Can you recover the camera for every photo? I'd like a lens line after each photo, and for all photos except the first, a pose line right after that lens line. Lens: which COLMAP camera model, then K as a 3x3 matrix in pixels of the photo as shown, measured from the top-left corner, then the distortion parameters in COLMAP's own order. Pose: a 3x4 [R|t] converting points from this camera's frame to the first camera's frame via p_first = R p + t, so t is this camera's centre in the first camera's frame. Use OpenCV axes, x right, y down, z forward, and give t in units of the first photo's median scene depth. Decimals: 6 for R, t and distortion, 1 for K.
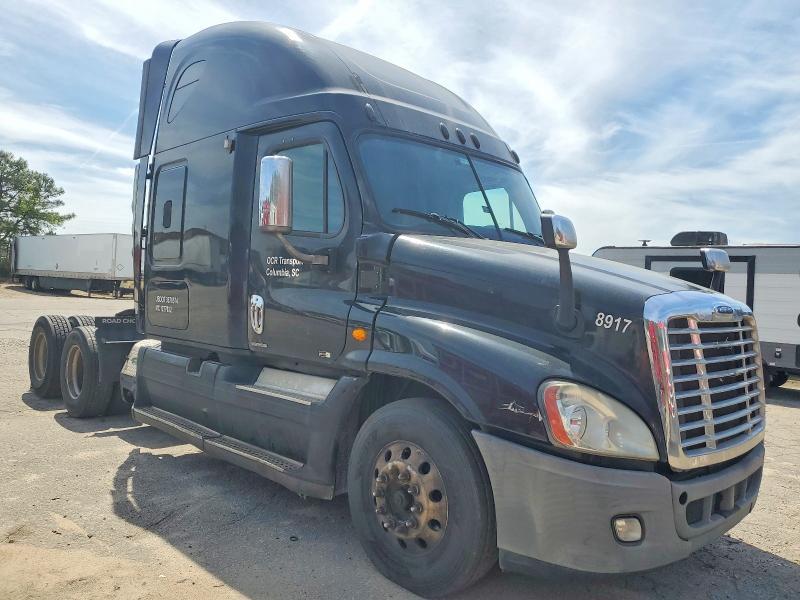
lens RADIAL K [[636.5, 0, 379.4], [0, 636.5, 285.6], [0, 0, 1]] dist [0.009752, -0.011691]
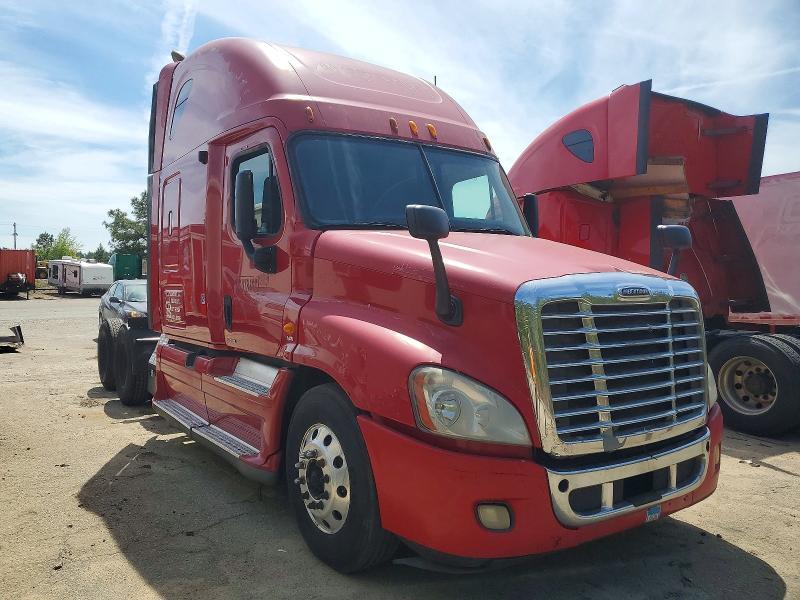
lens RADIAL K [[630.8, 0, 377.5], [0, 630.8, 299.4], [0, 0, 1]] dist [0.003426, -0.001933]
pose [[0.980892, -0.038591, -0.190690, 0.359658], [0.044672, 0.998618, 0.027691, 0.006246], [0.189357, -0.035681, 0.981260, 0.000021]]
